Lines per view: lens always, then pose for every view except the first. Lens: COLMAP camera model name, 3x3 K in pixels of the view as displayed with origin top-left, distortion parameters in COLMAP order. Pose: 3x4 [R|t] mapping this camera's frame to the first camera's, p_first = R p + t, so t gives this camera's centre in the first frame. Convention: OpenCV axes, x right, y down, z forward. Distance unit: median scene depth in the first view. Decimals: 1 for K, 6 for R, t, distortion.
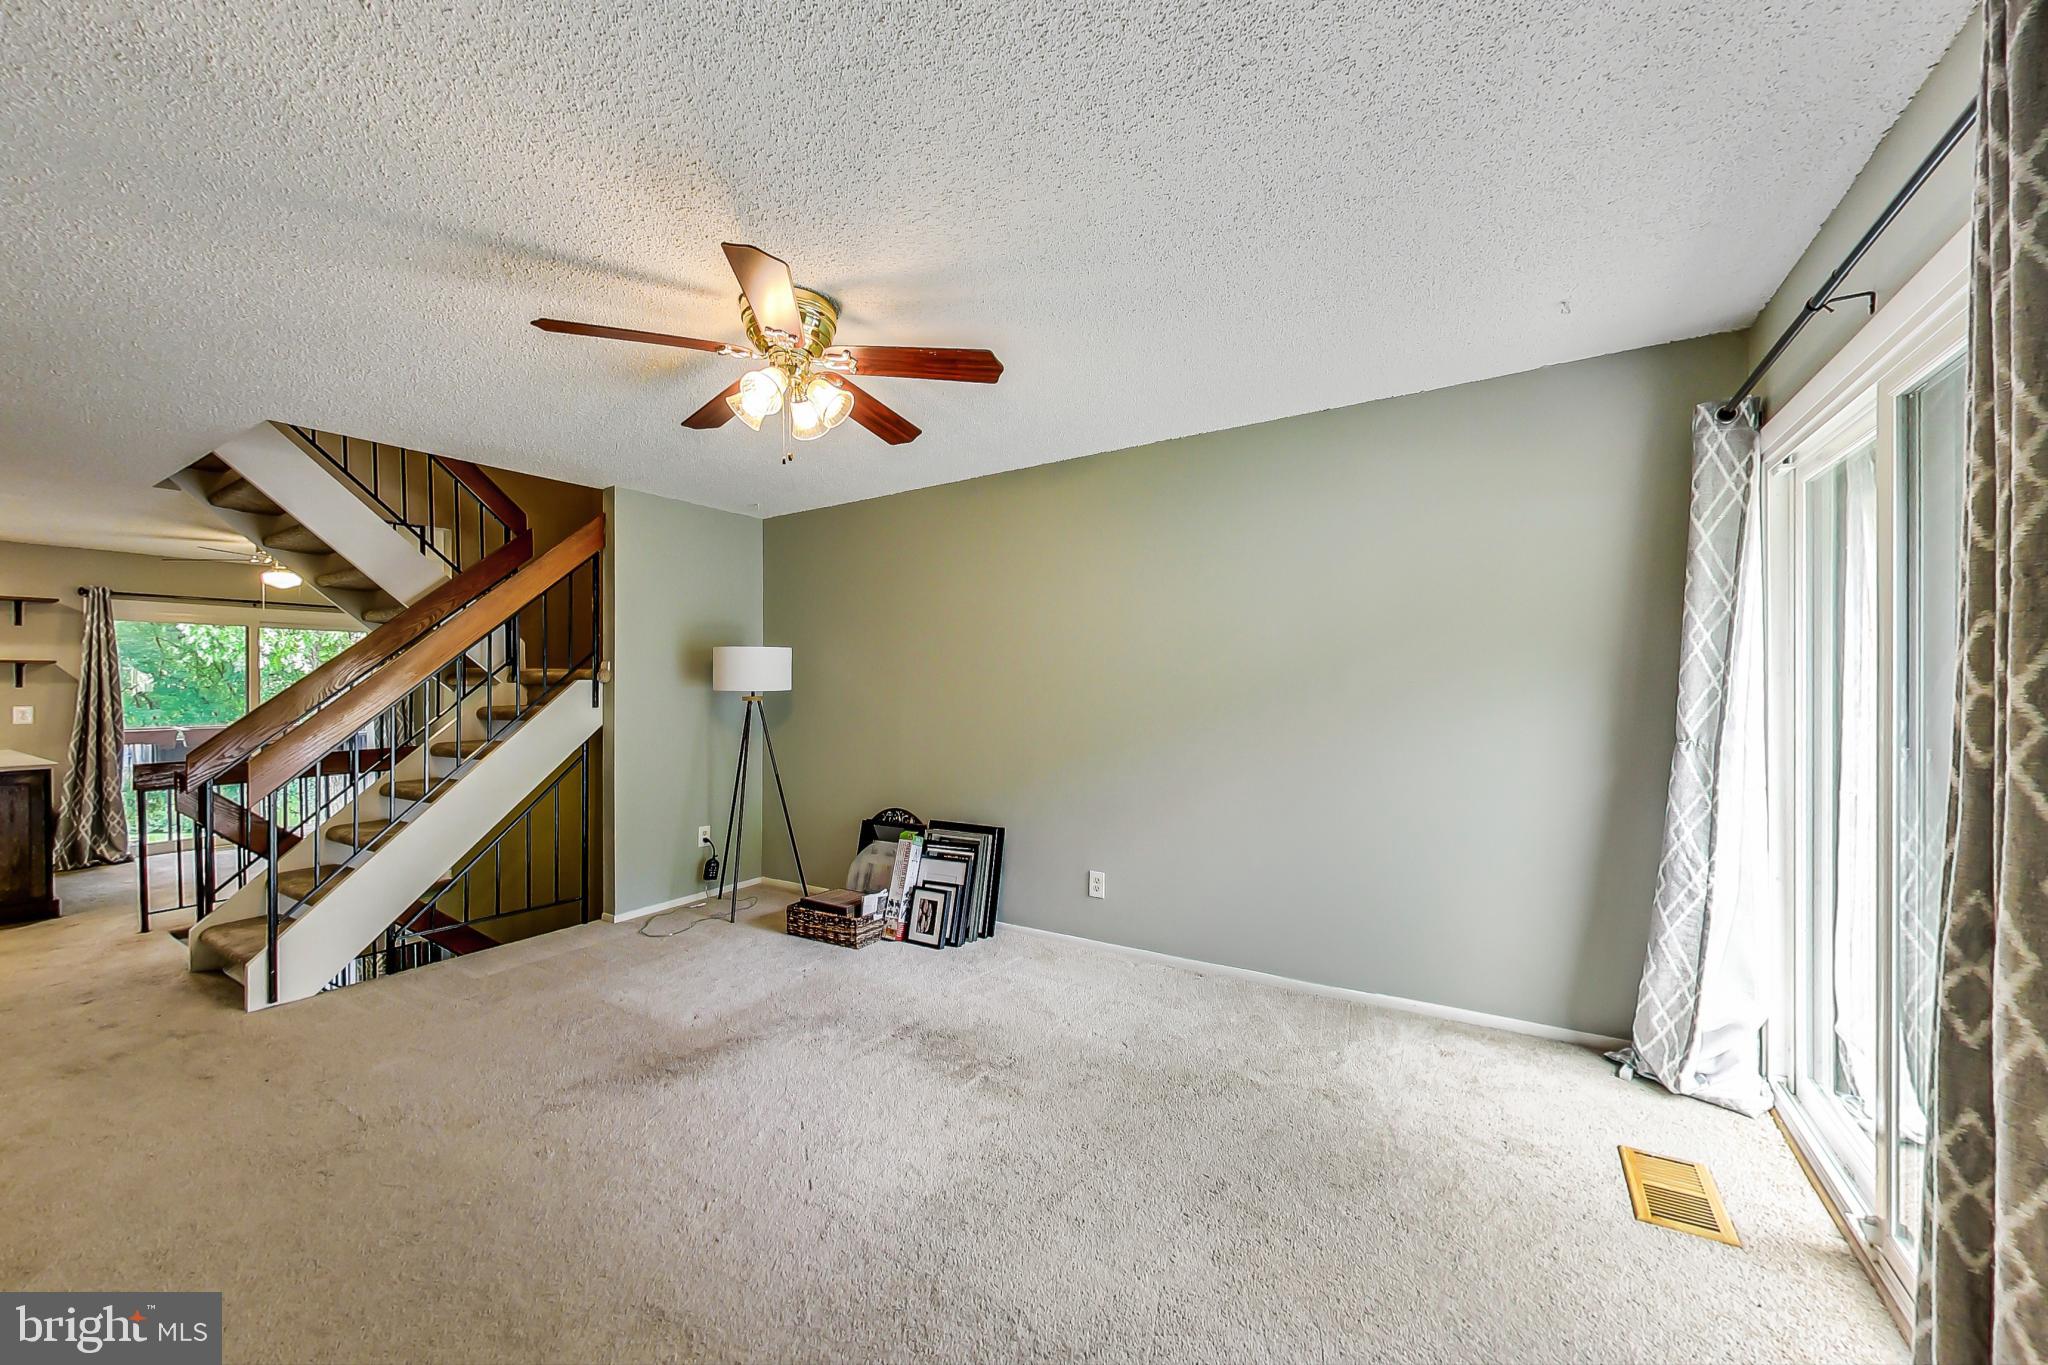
lens RADIAL K [[791.1, 0, 995.5], [0, 791.1, 689.9], [0, 0, 1]] dist [-0.003277, -0.001137]
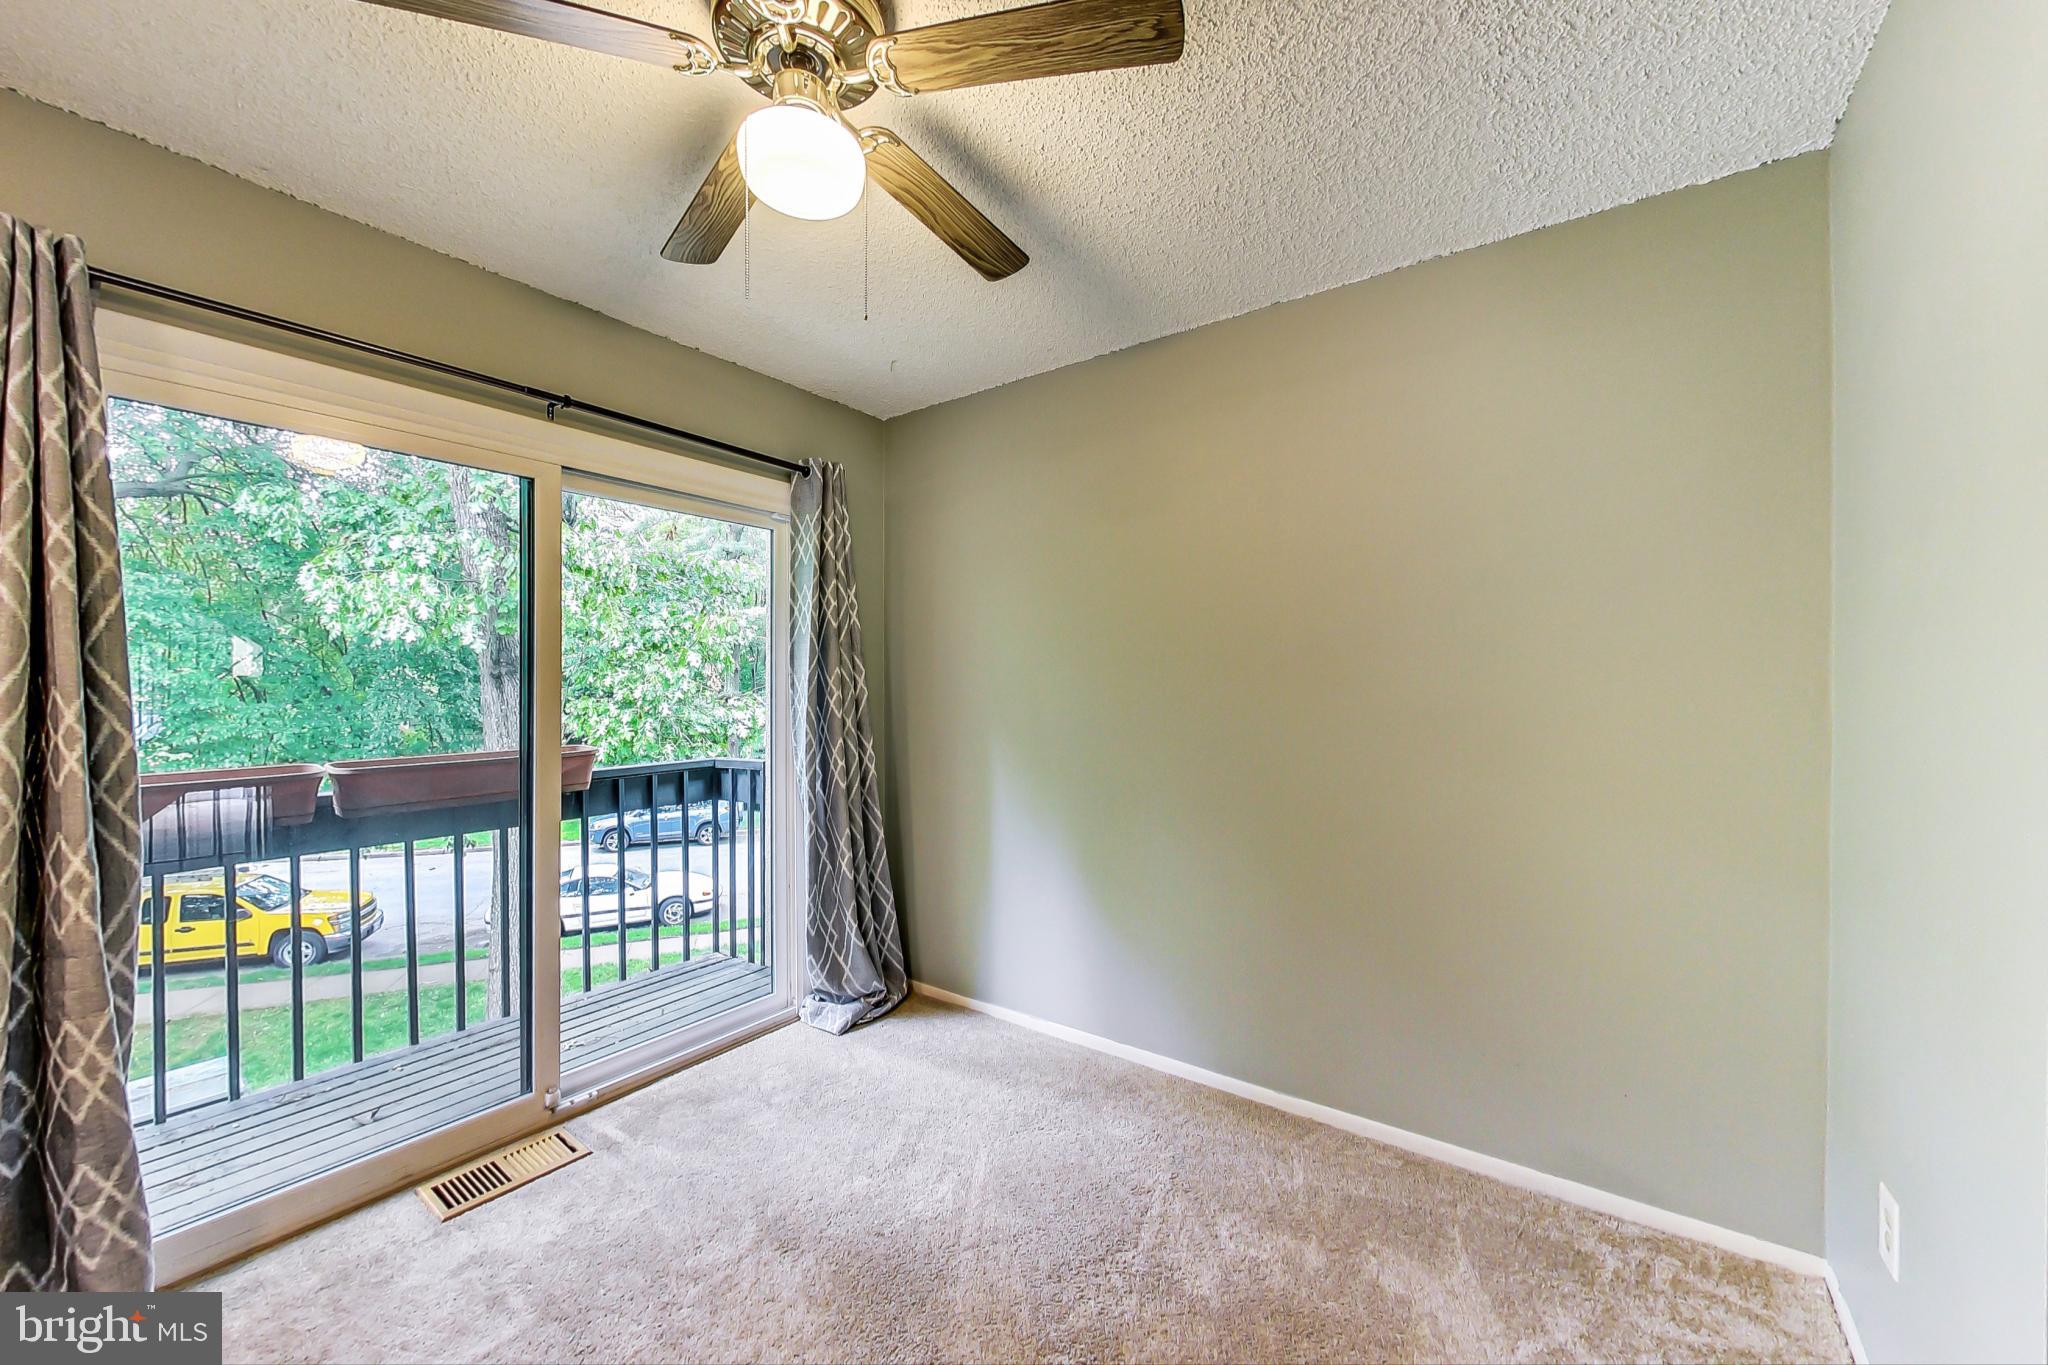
lens RADIAL K [[791.1, 0, 1029.1], [0, 791.1, 689.3], [0, 0, 1]] dist [-0.003277, -0.001137]
pose [[0.998856, 0.009769, -0.046804, -0.798941], [-0.009414, 0.999925, 0.007807, 0.004996], [0.046876, -0.007358, 0.998874, 0.750291]]
